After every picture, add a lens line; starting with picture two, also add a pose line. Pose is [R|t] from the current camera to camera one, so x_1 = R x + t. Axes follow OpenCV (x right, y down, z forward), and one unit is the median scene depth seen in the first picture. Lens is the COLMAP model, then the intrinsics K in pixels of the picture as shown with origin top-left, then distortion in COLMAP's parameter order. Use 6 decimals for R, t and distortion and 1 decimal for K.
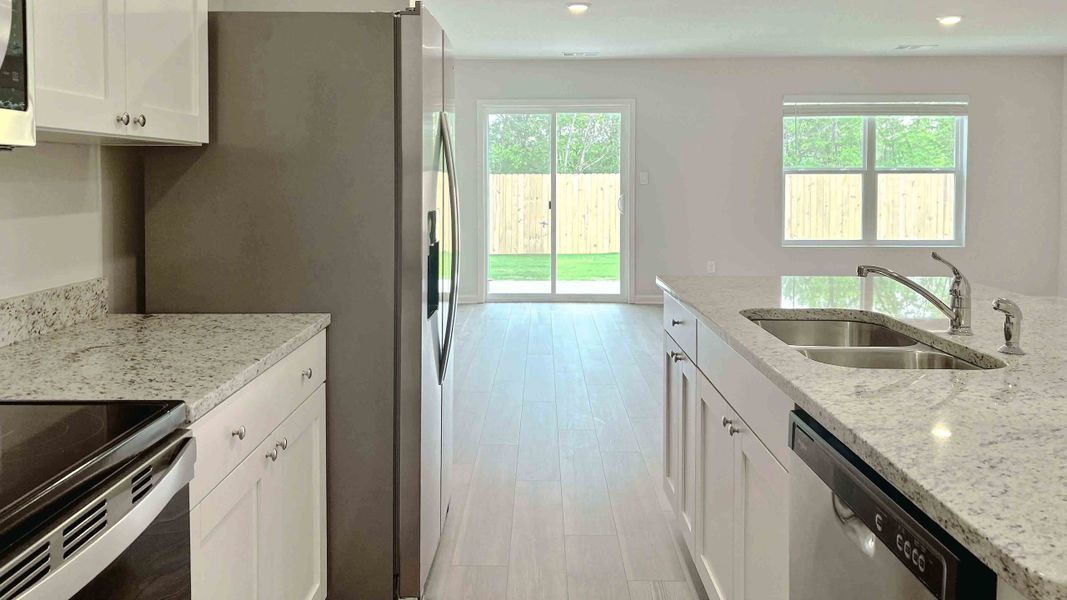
lens RADIAL K [[1945.3, 0, 533.5], [0, 1945.3, 300.0], [0, 0, 1]] dist [0.257301, -0.040587]
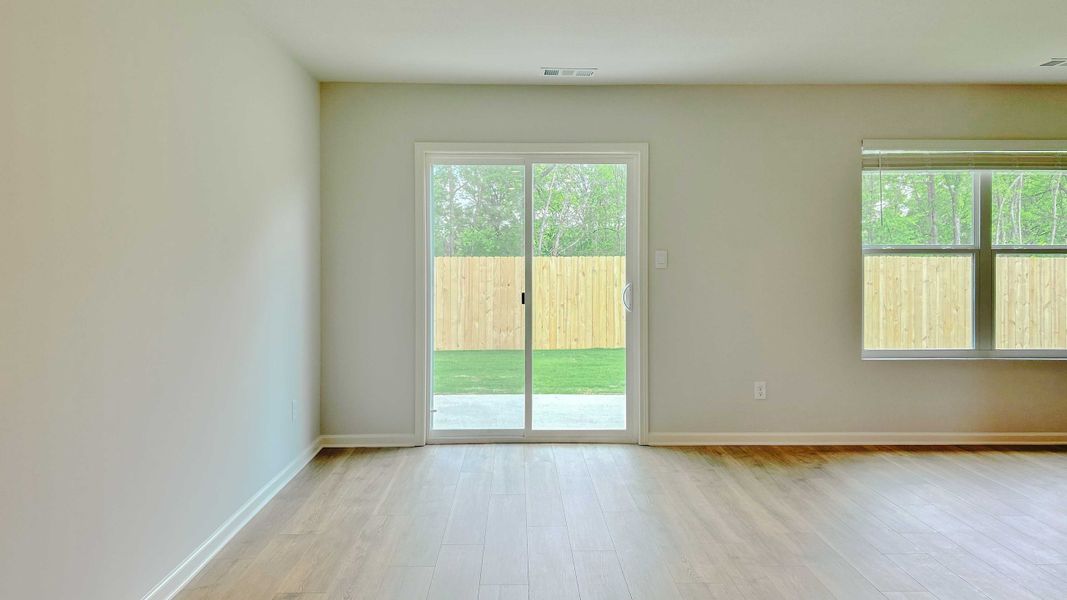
lens RADIAL K [[820.0, 0, 533.5], [0, 820.0, 300.0], [0, 0, 1]] dist [0.096197, 0.001088]
pose [[0.999809, 0.000035, 0.019532, 0.006320], [0.000384, 0.999771, -0.021416, -0.041421], [-0.019529, 0.021419, 0.999580, 0.699228]]
